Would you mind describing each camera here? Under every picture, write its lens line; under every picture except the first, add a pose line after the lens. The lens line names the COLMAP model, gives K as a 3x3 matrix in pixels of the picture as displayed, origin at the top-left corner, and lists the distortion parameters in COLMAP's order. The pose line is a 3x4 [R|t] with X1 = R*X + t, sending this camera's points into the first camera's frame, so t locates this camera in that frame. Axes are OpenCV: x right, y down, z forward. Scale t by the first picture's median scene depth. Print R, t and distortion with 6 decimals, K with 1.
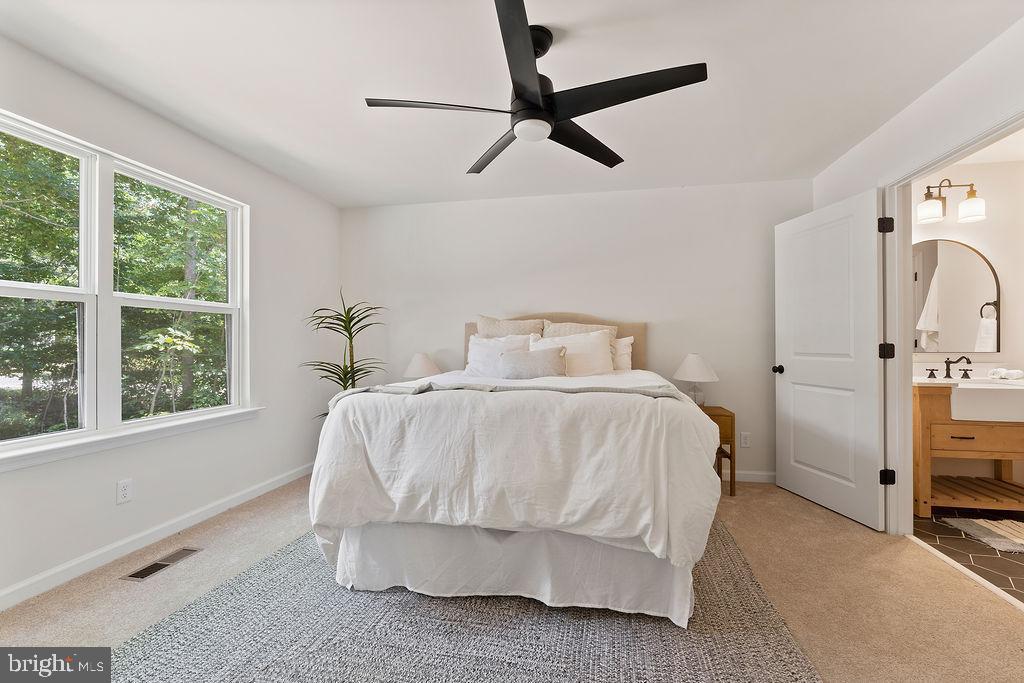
lens RADIAL K [[434.2, 0, 509.8], [0, 434.2, 338.8], [0, 0, 1]] dist [-0.000767, -0.000264]
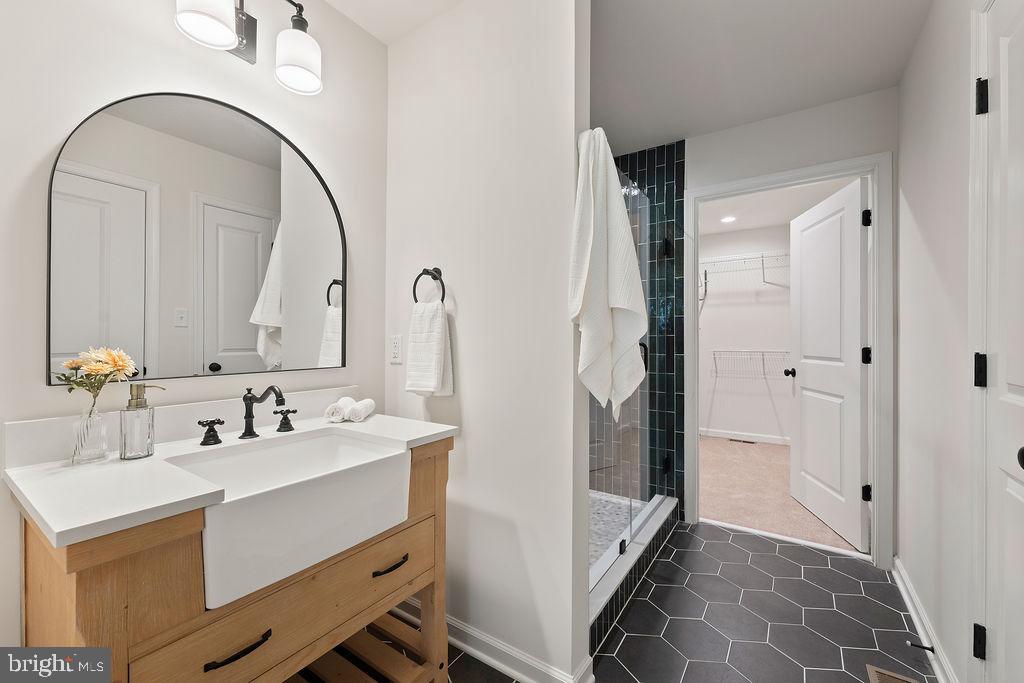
lens RADIAL K [[417.4, 0, 514.1], [0, 417.4, 340.2], [0, 0, 1]] dist [-0.000225, -0.000021]
pose [[0.384610, 0.003047, 0.923074, 0.737588], [-0.013746, 0.999903, 0.002427, -0.006845], [-0.922977, -0.013622, 0.384614, 0.611699]]
